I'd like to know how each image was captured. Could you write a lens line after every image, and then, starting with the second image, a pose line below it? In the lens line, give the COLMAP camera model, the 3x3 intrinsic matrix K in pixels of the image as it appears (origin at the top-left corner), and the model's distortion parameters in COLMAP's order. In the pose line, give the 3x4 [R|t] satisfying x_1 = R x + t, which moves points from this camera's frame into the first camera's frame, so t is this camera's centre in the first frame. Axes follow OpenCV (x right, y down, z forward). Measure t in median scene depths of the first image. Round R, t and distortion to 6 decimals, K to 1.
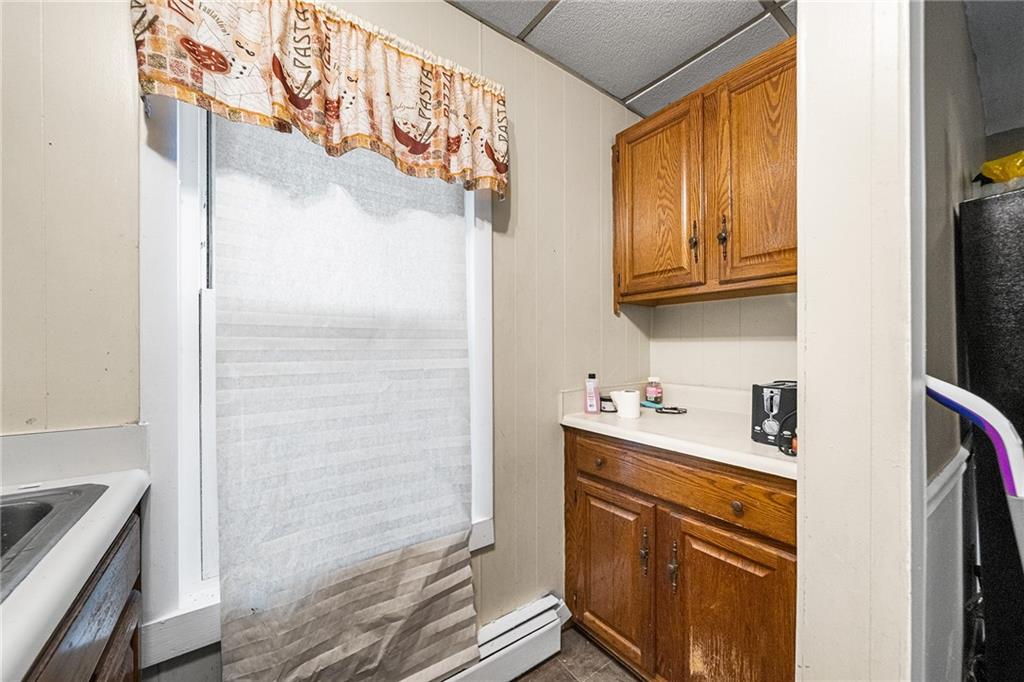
lens RADIAL K [[382.7, 0, 511.2], [0, 382.7, 350.4], [0, 0, 1]] dist [0.000602, -0.000054]
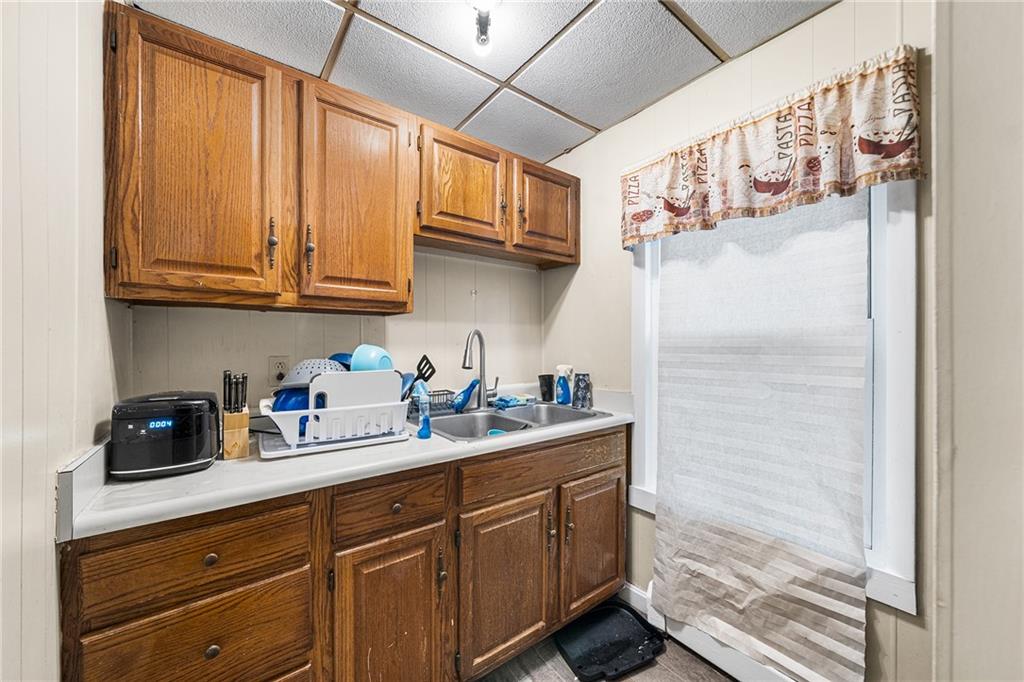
lens RADIAL K [[382.7, 0, 511.6], [0, 382.7, 342.3], [0, 0, 1]] dist [0.000602, -0.000054]
pose [[0.037857, 0.000097, -0.999283, 0.862467], [0.001196, 0.999999, 0.000143, -0.073804], [0.999282, -0.001201, 0.037857, 0.166060]]
